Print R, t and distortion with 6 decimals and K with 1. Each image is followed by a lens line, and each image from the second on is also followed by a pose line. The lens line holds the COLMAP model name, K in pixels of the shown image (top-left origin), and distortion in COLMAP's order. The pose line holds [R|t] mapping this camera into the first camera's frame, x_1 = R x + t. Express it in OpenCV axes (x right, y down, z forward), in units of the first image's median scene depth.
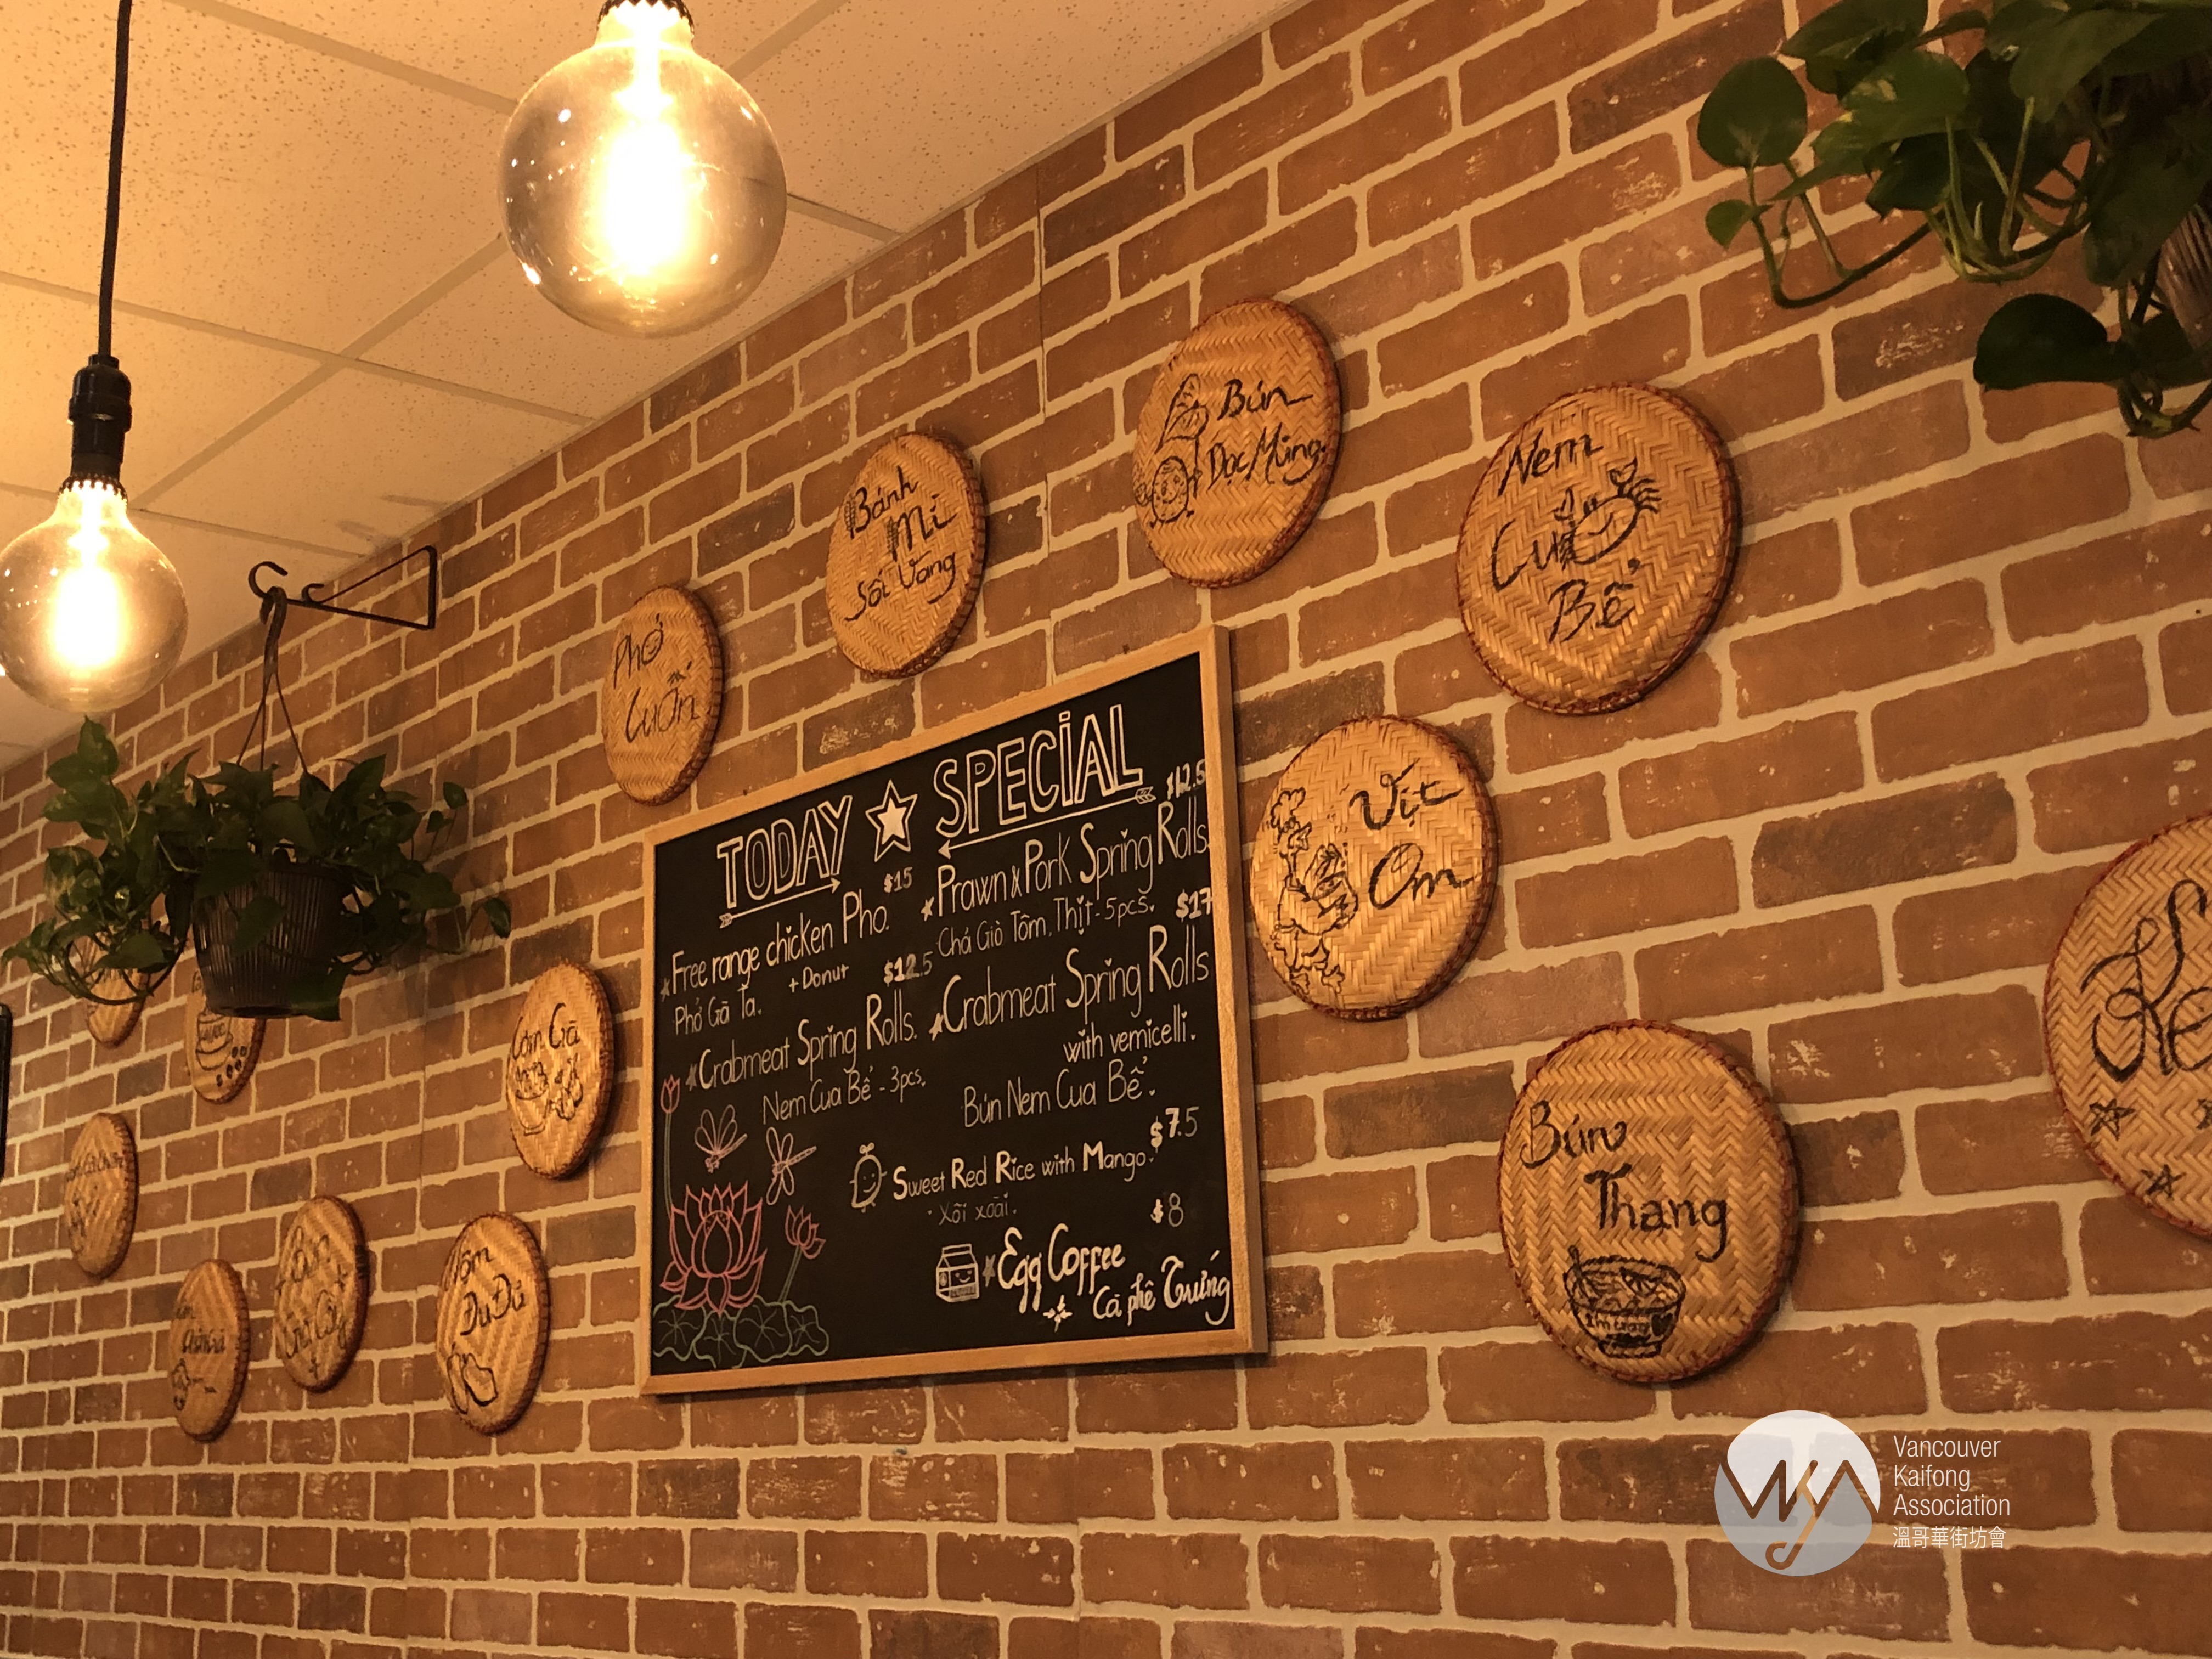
lens RADIAL K [[2533.1, 0, 1105.6], [0, 2533.1, 829.2], [0, 0, 1]] dist [0.003907, 0.000000]
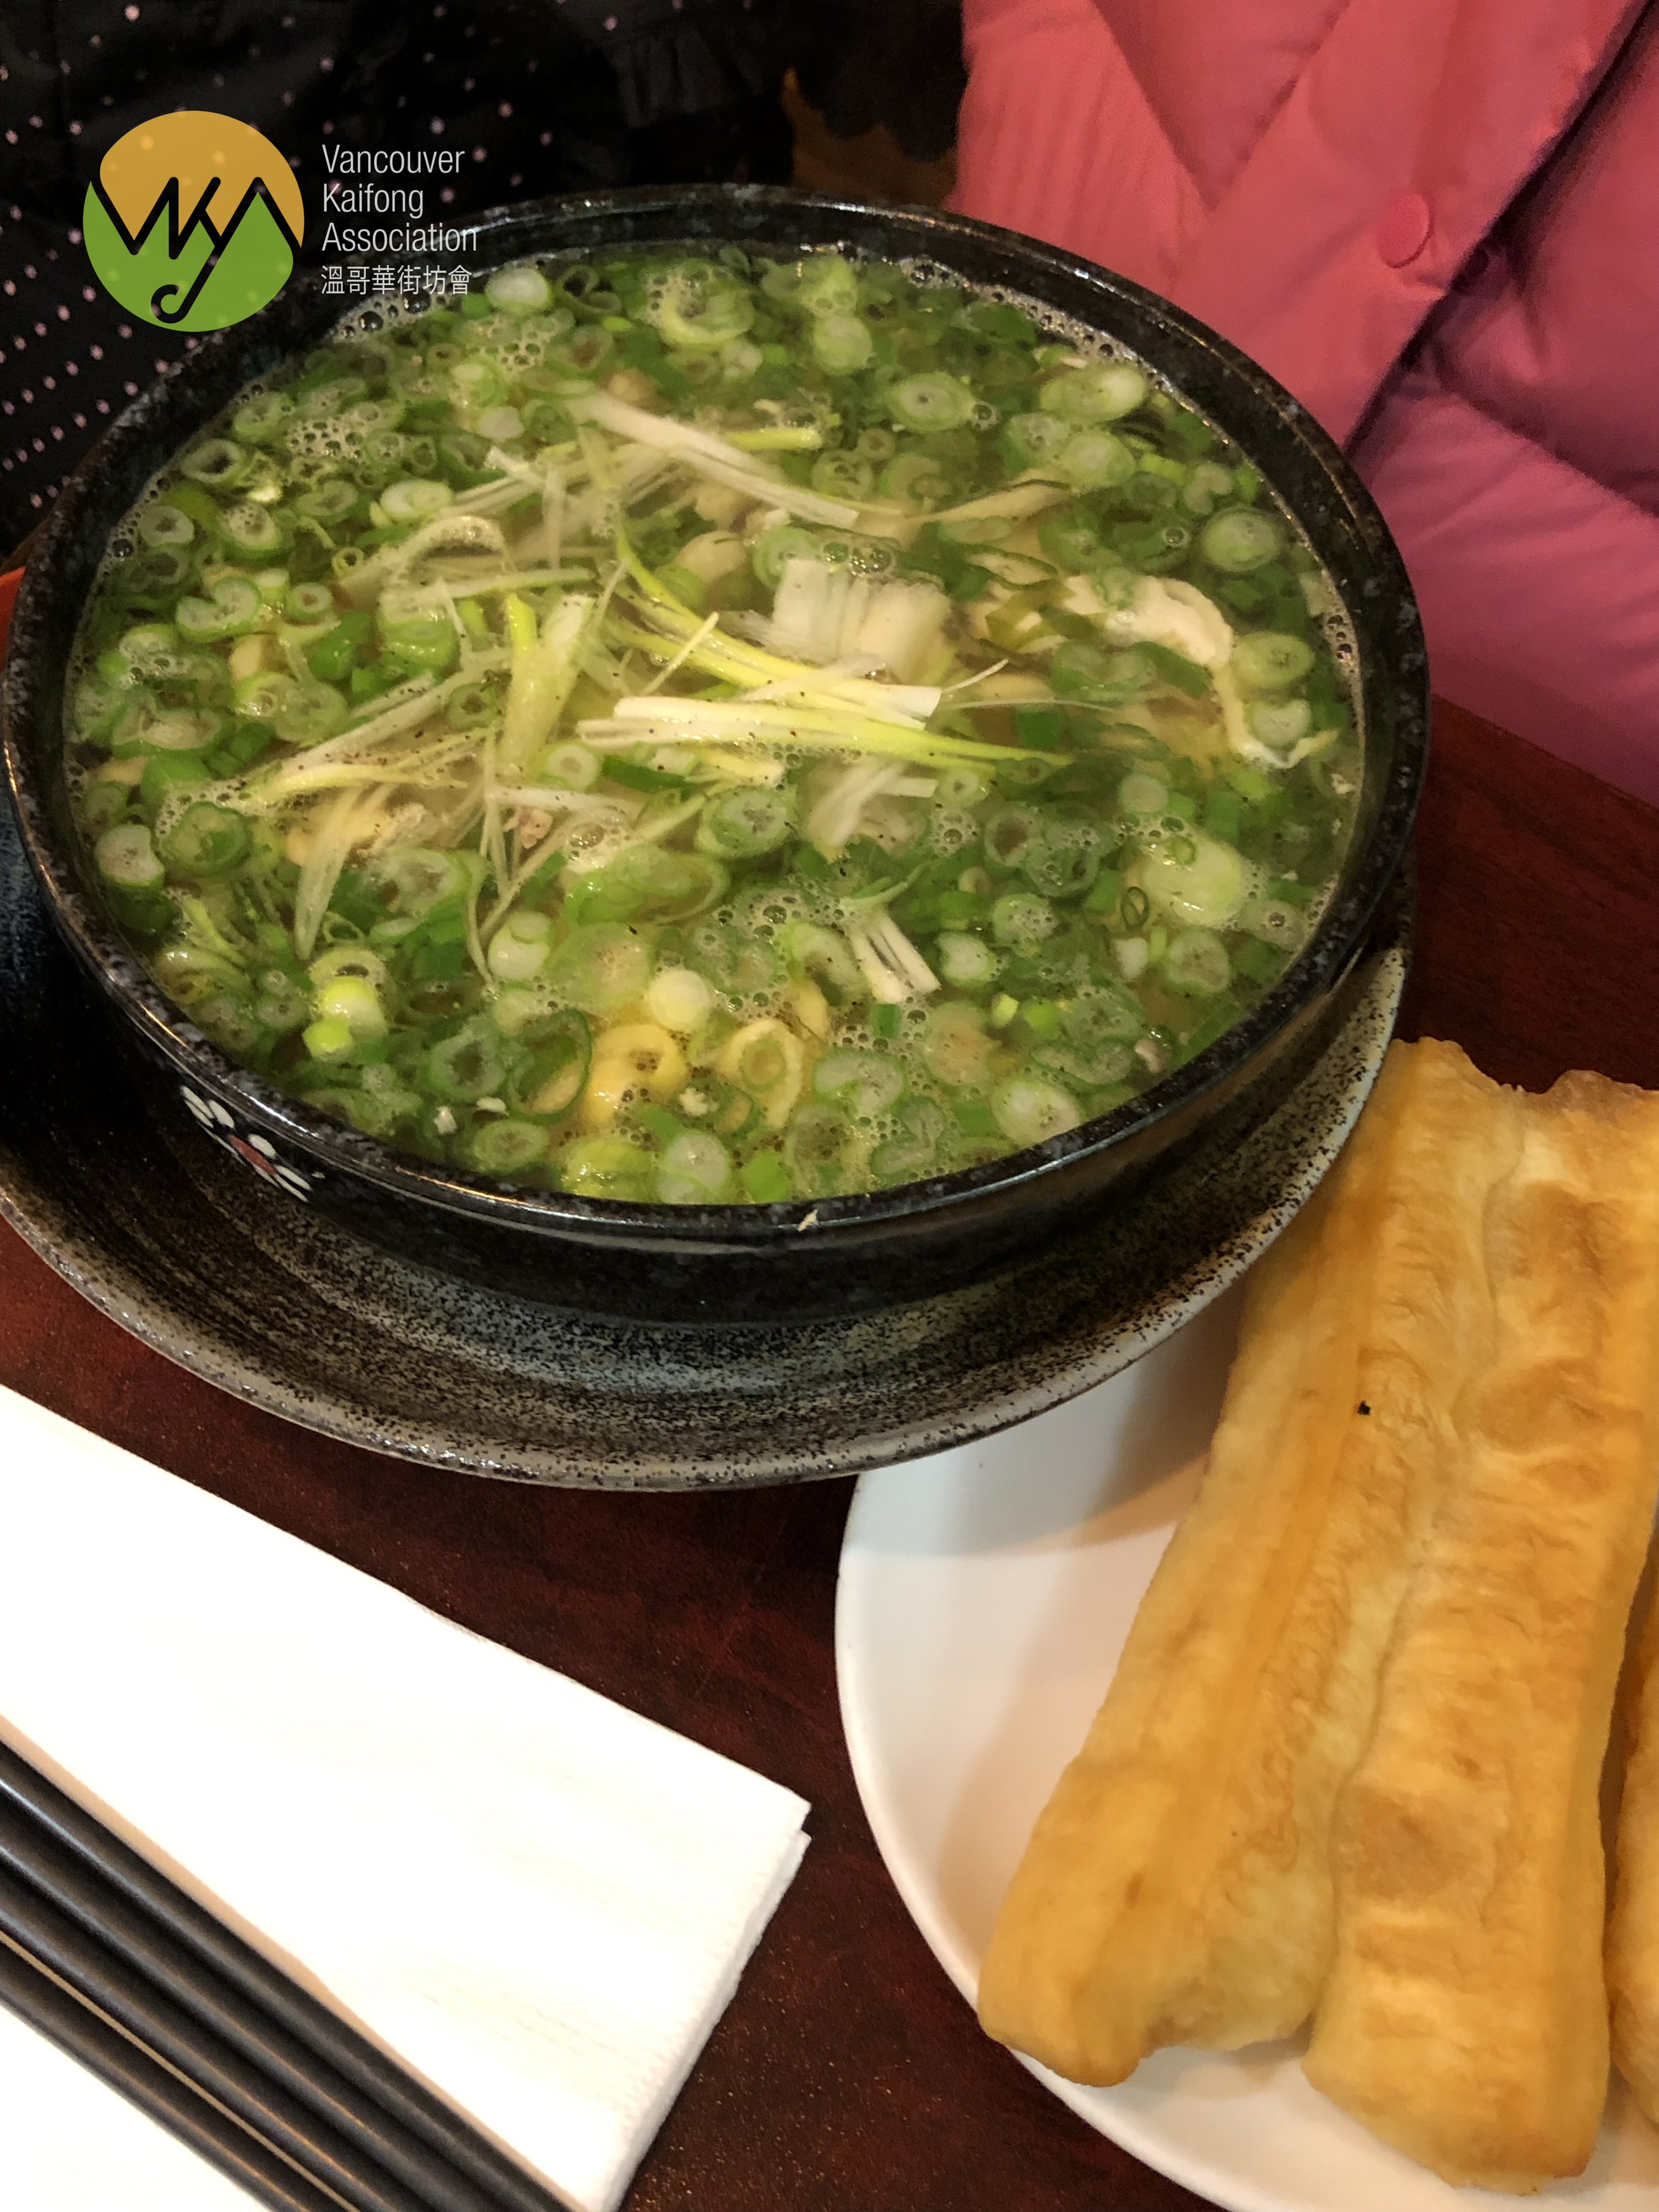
lens RADIAL K [[2459.0, 0, 828.3], [0, 2459.0, 1106.4], [0, 0, 1]] dist [-0.077323, 0.000000]
pose [[0.871365, -0.143276, 0.469249, 0.065682], [-0.145419, 0.838019, 0.525906, 0.080915], [-0.468590, -0.526494, 0.709385, 0.277572]]
